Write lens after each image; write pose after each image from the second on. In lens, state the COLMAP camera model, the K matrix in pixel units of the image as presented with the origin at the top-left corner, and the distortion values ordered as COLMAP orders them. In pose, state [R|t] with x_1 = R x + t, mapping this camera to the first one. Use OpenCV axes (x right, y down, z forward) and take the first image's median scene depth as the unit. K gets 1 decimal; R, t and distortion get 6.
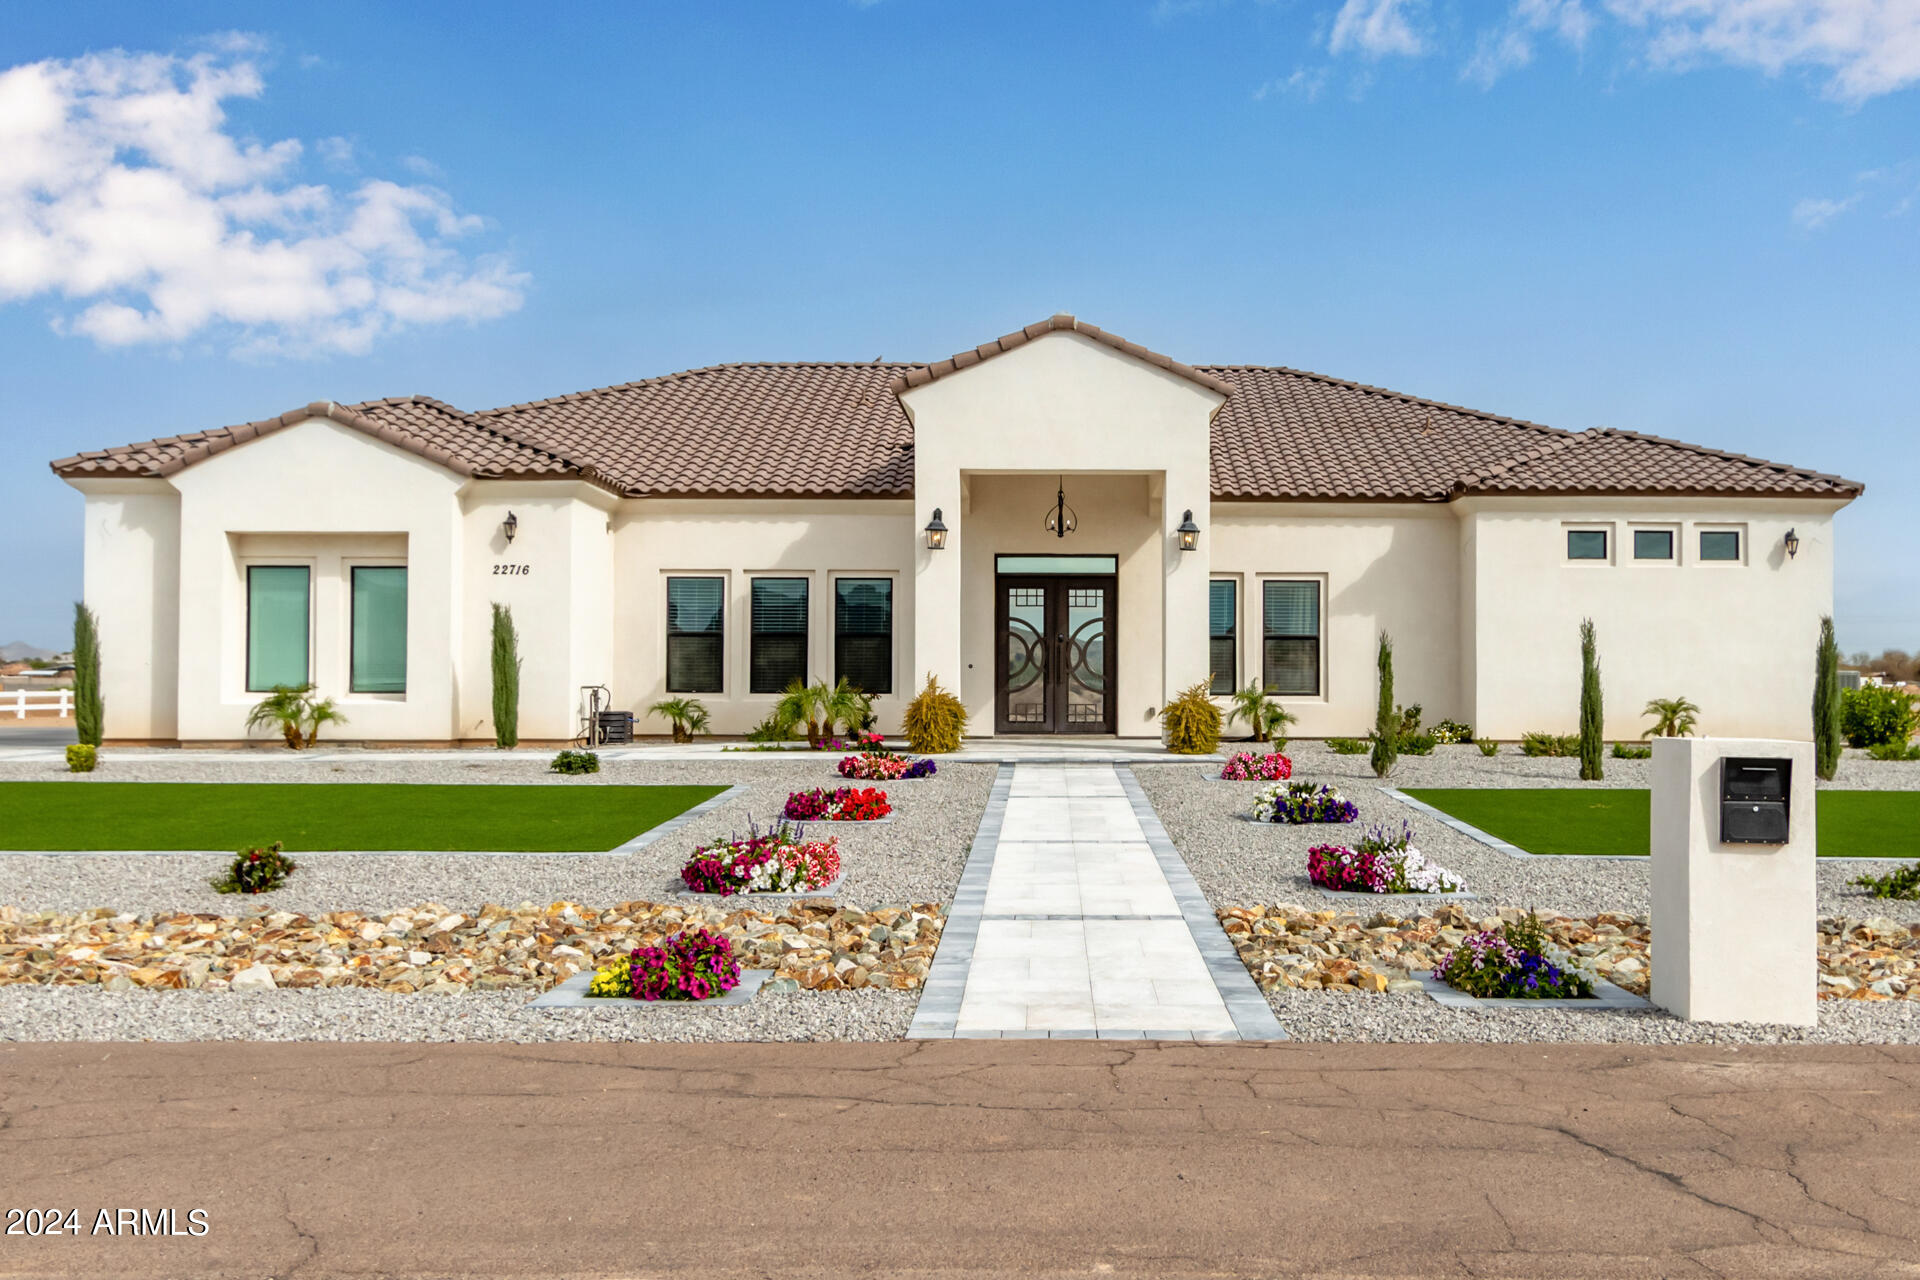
lens RADIAL K [[1846.5, 0, 1089.5], [0, 1846.5, 637.7], [0, 0, 1]] dist [0.008813, 0.012499]
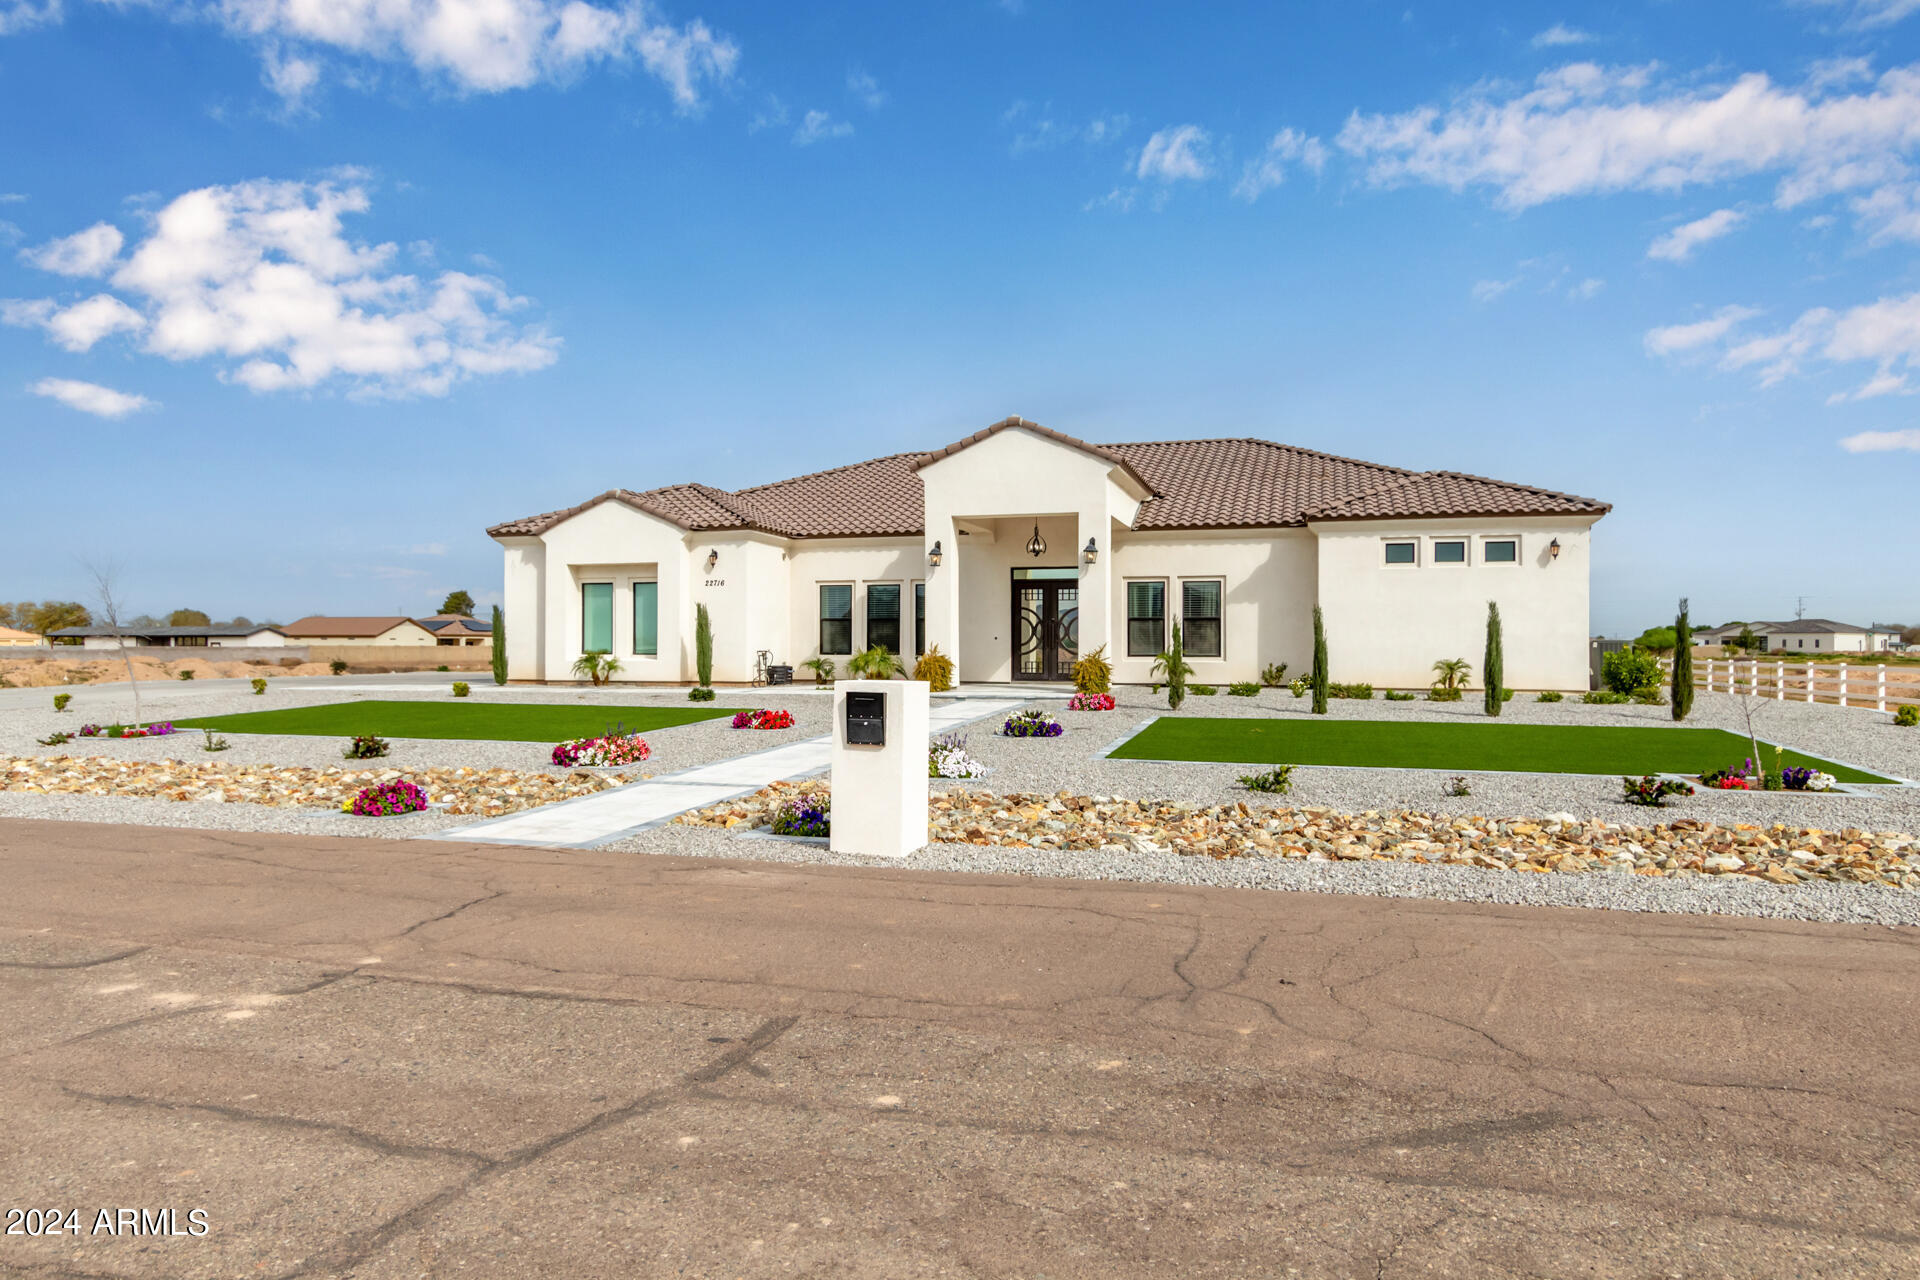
lens RADIAL K [[1192.8, 0, 959.6], [0, 1192.8, 635.4], [0, 0, 1]] dist [0.006361, 0.002432]
pose [[0.955880, -0.003866, -0.293731, 0.232173], [0.007586, 0.999905, 0.011527, 0.000865], [0.293659, -0.013247, 0.955819, 0.004074]]
